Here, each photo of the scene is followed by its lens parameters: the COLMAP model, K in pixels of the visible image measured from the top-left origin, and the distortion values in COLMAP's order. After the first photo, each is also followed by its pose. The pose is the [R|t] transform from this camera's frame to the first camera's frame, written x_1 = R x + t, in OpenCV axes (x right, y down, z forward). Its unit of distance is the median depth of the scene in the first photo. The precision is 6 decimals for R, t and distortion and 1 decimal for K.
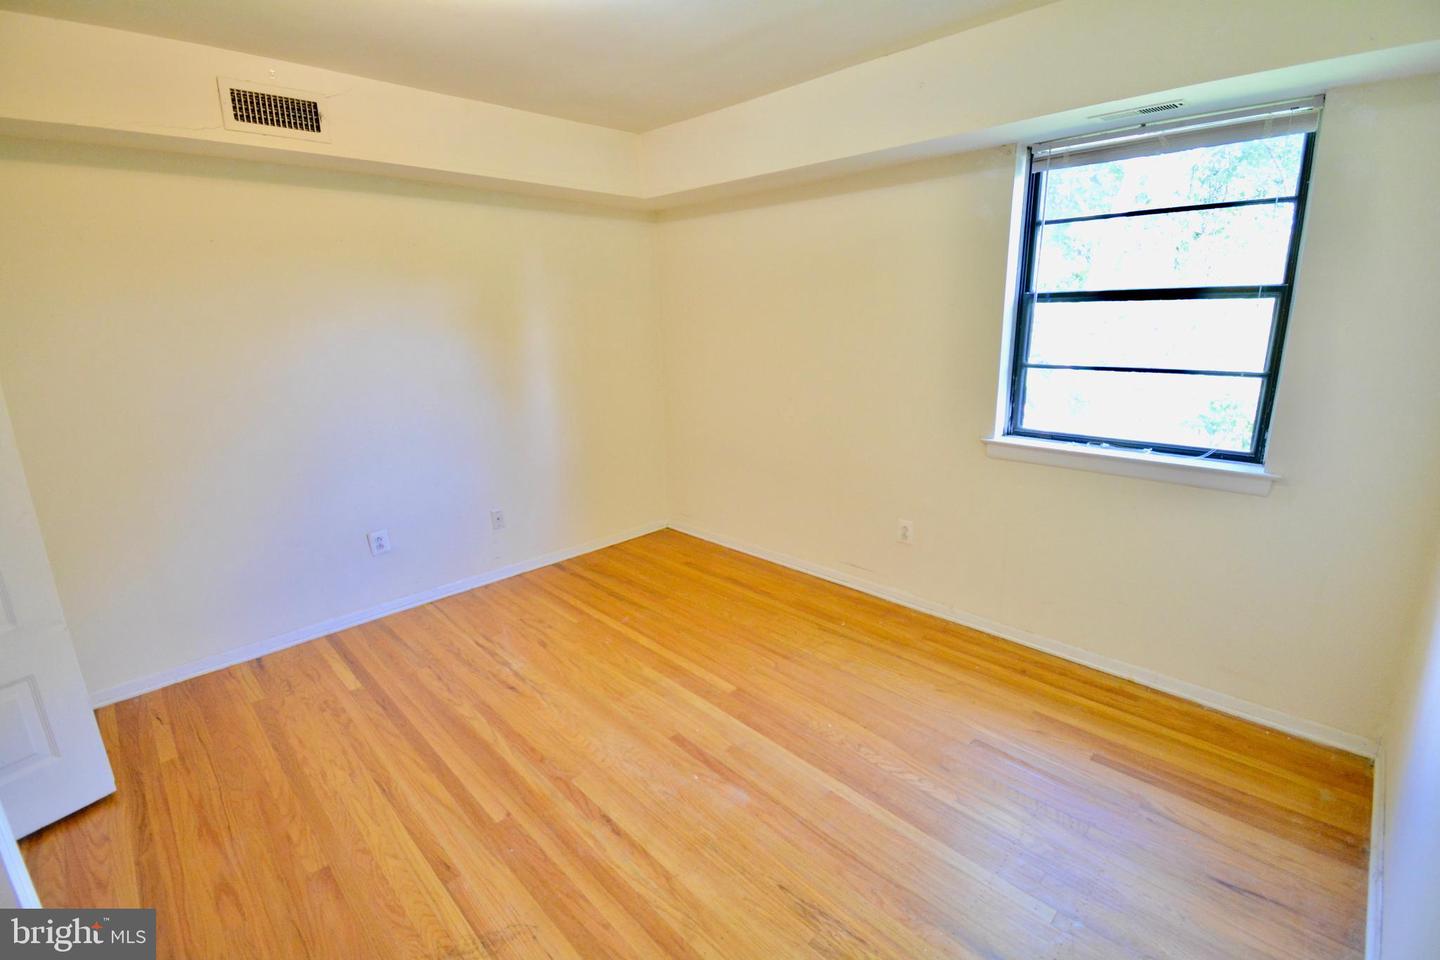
lens RADIAL K [[635.2, 0, 719.8], [0, 635.2, 469.1], [0, 0, 1]] dist [0.016410, -0.023728]
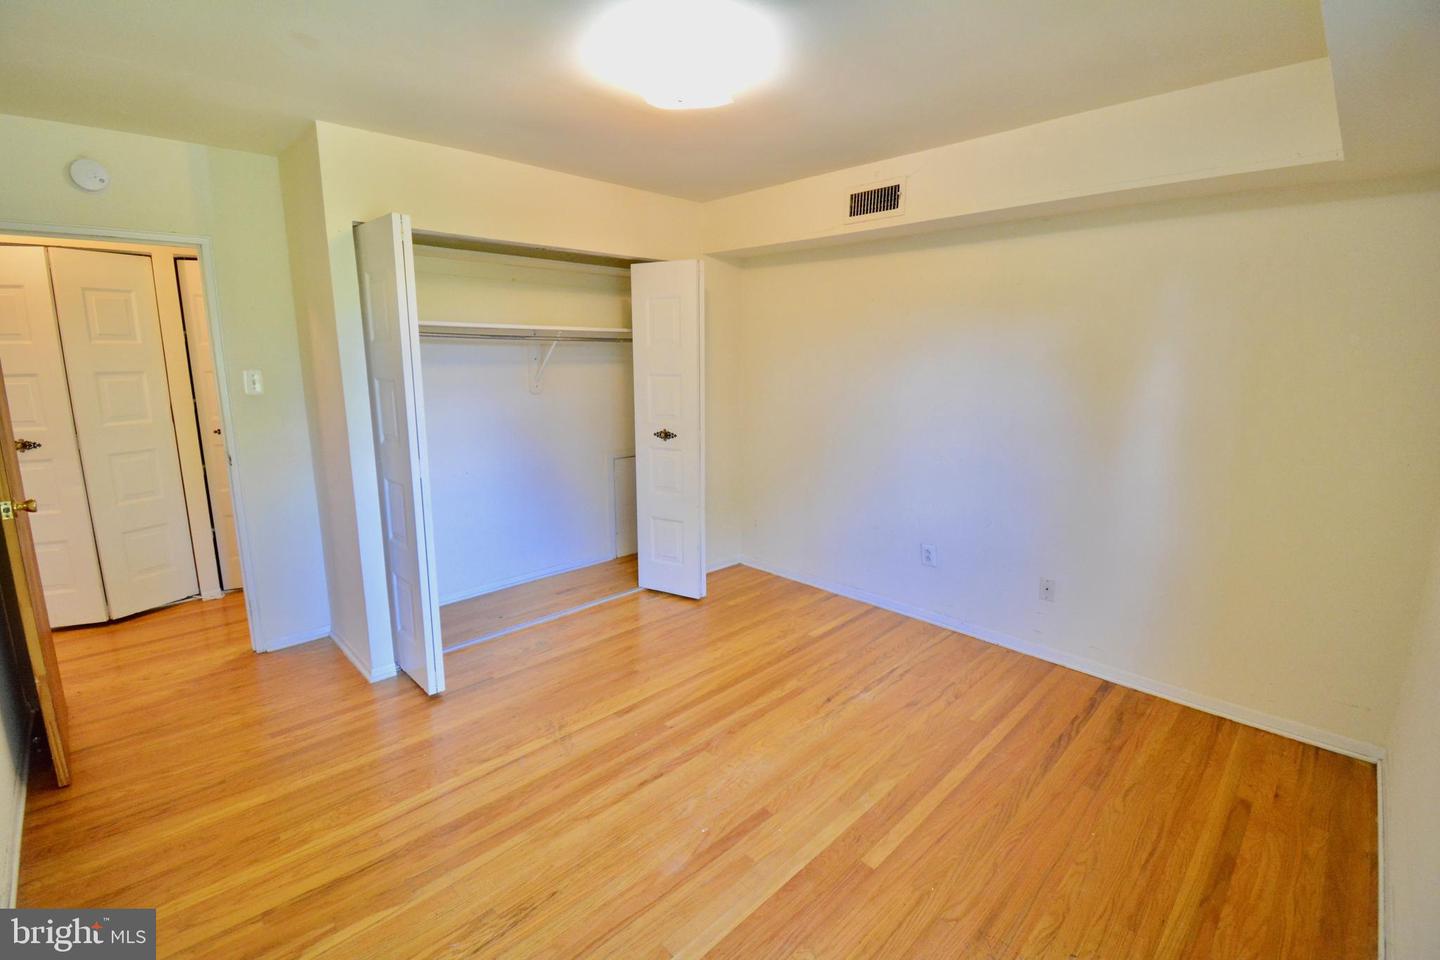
lens RADIAL K [[635.2, 0, 719.8], [0, 635.2, 469.1], [0, 0, 1]] dist [0.016410, -0.023728]
pose [[-0.004888, 0.193498, -0.981089, 0.671441], [-0.241427, 0.951849, 0.188934, -0.189777], [0.970407, 0.237785, 0.042062, 0.709691]]
